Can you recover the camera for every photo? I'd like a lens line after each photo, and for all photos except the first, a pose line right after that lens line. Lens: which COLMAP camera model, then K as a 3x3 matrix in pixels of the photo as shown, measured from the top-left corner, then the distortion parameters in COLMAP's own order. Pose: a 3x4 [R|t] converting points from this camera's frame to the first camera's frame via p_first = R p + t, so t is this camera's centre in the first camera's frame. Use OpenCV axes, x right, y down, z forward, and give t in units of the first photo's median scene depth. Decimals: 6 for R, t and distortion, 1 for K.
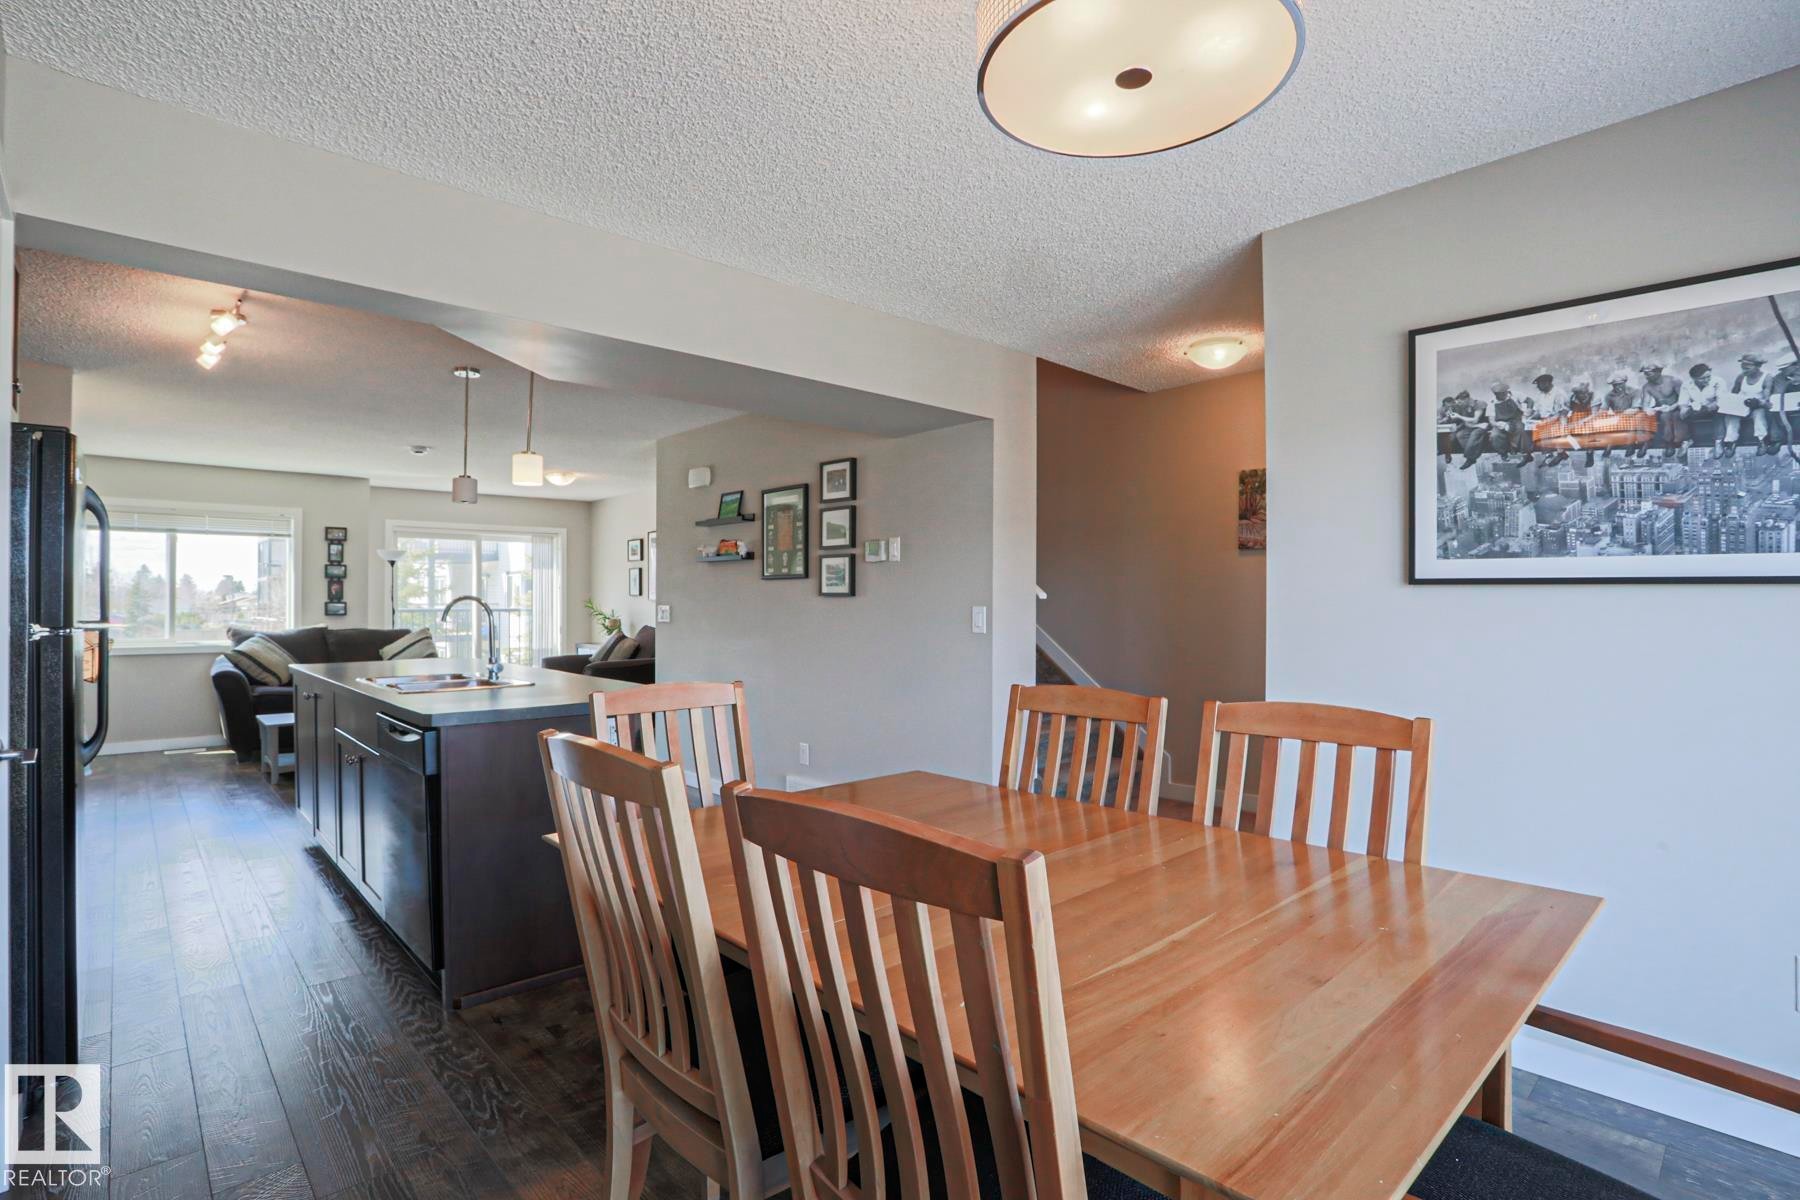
lens RADIAL K [[869.1, 0, 890.0], [0, 869.1, 605.1], [0, 0, 1]] dist [-0.065836, 0.023710]
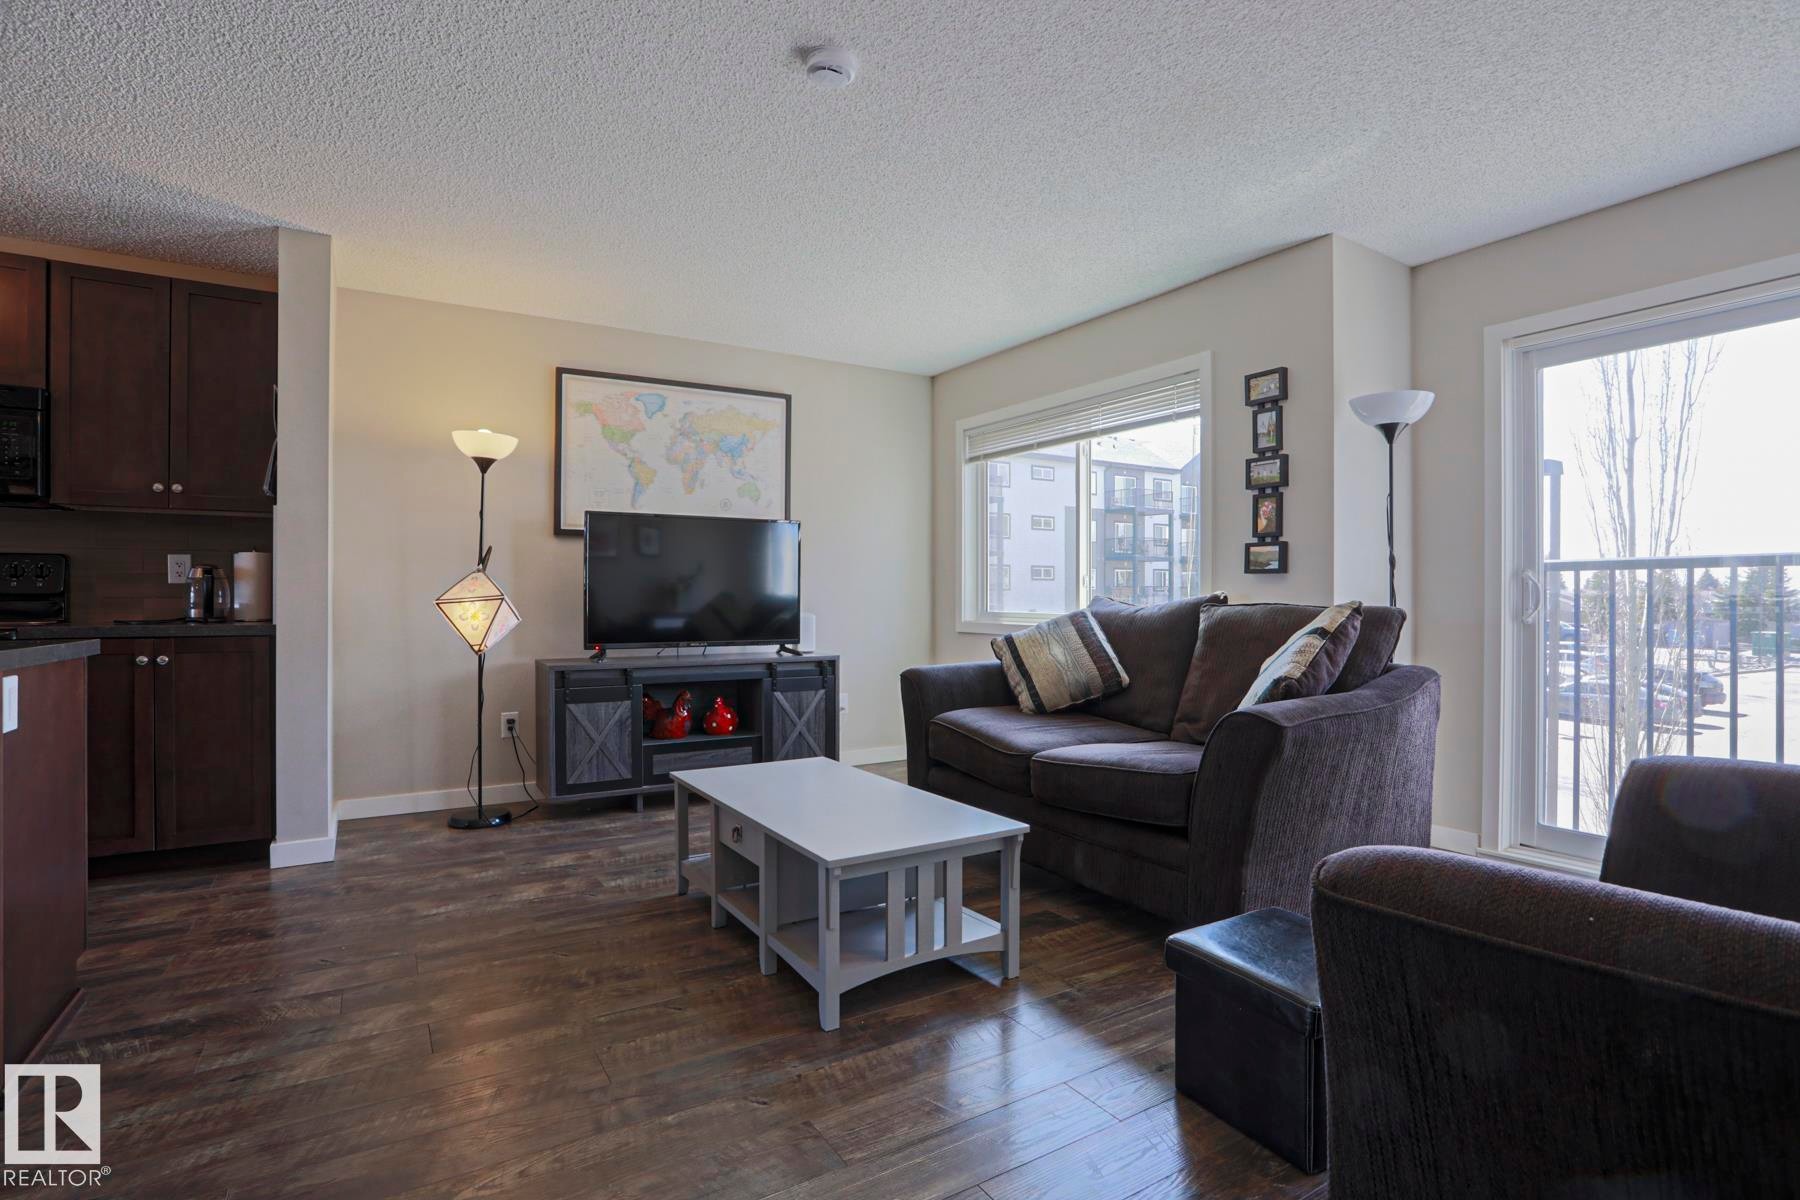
lens RADIAL K [[882.1, 0, 891.6], [0, 882.1, 592.2], [0, 0, 1]] dist [-0.032412, 0.008645]
pose [[-0.197407, -0.003931, -0.980314, -0.200740], [-0.004352, 0.999986, -0.003134, 0.027701], [0.980312, 0.003648, -0.197422, 1.035646]]
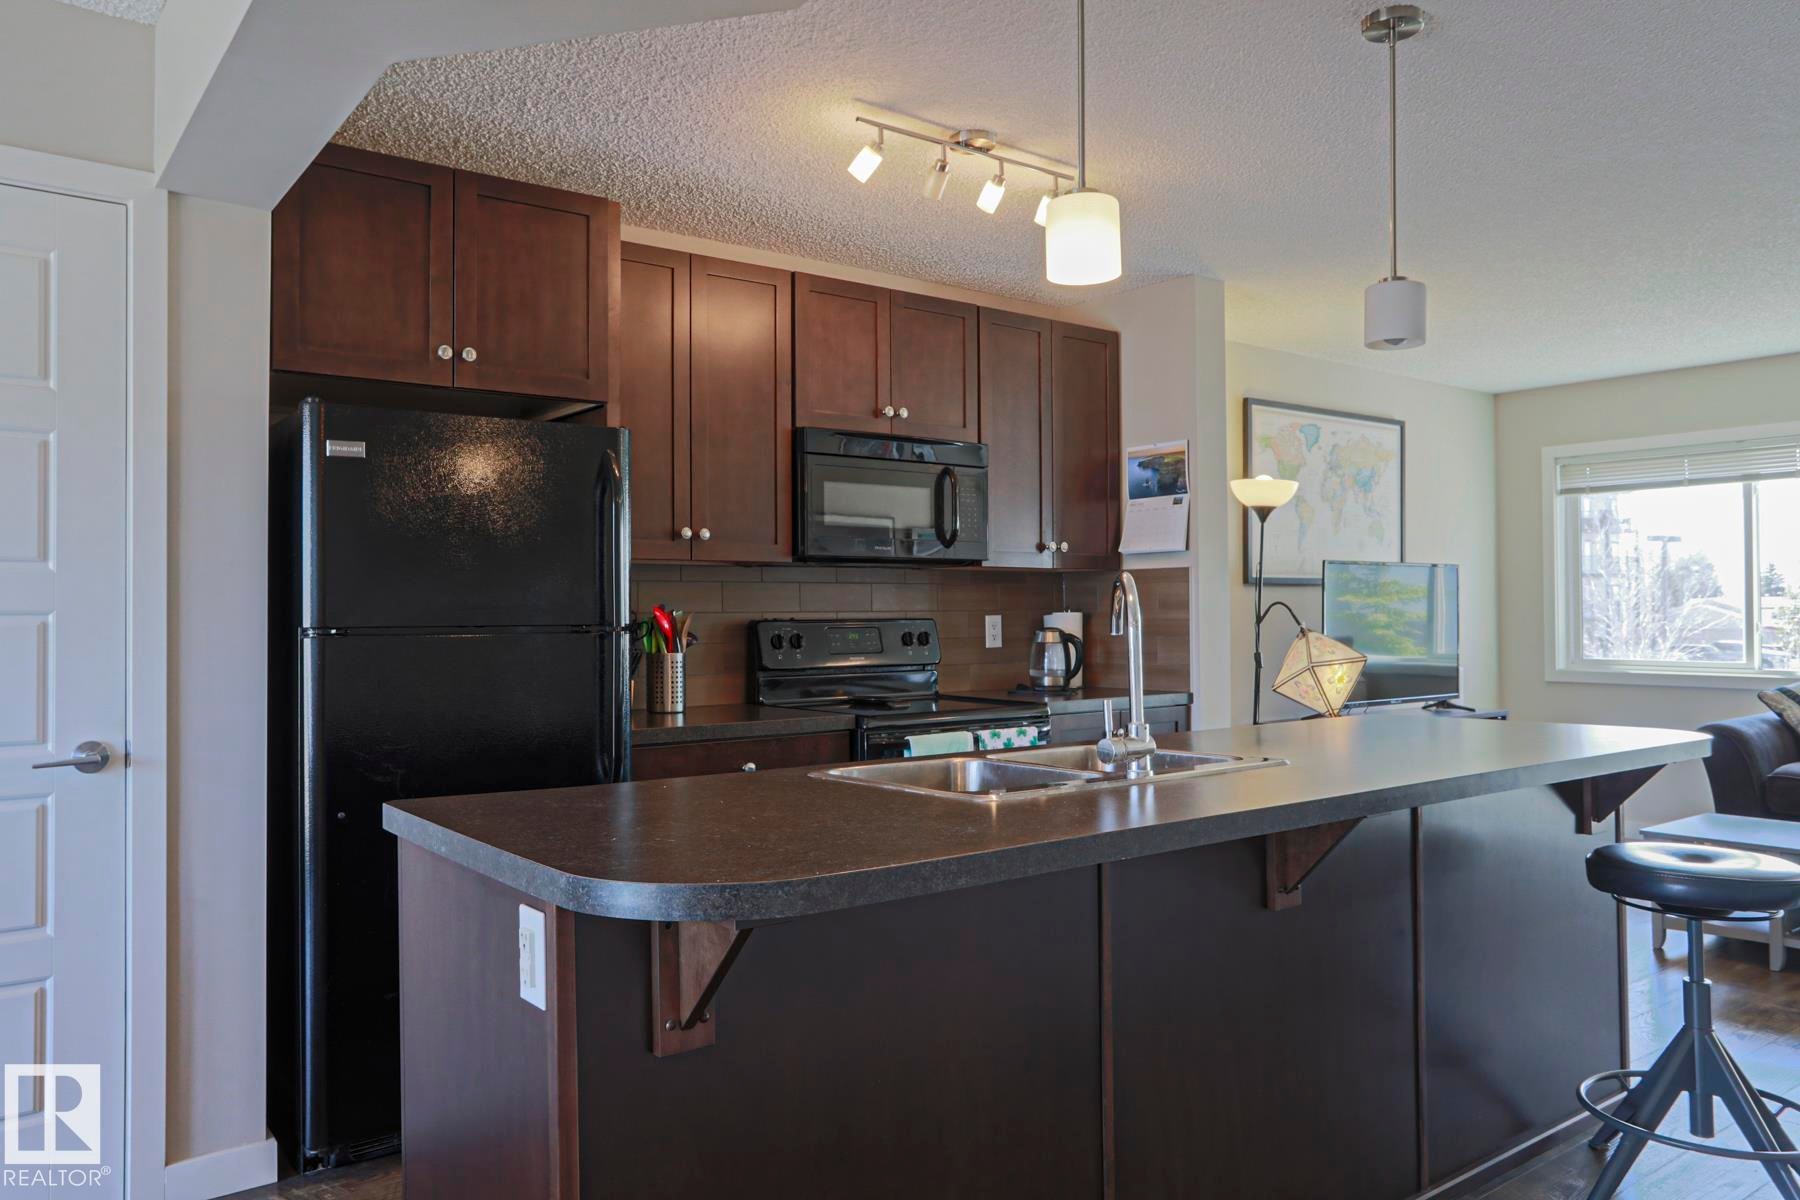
lens RADIAL K [[1261.5, 0, 904.9], [0, 1261.5, 584.9], [0, 0, 1]] dist [-0.006187, 0.010567]
pose [[-0.085820, -0.020905, -0.996091, 0.068002], [0.003223, 0.999769, -0.021260, 0.002696], [0.996305, -0.005035, -0.085733, 0.512821]]
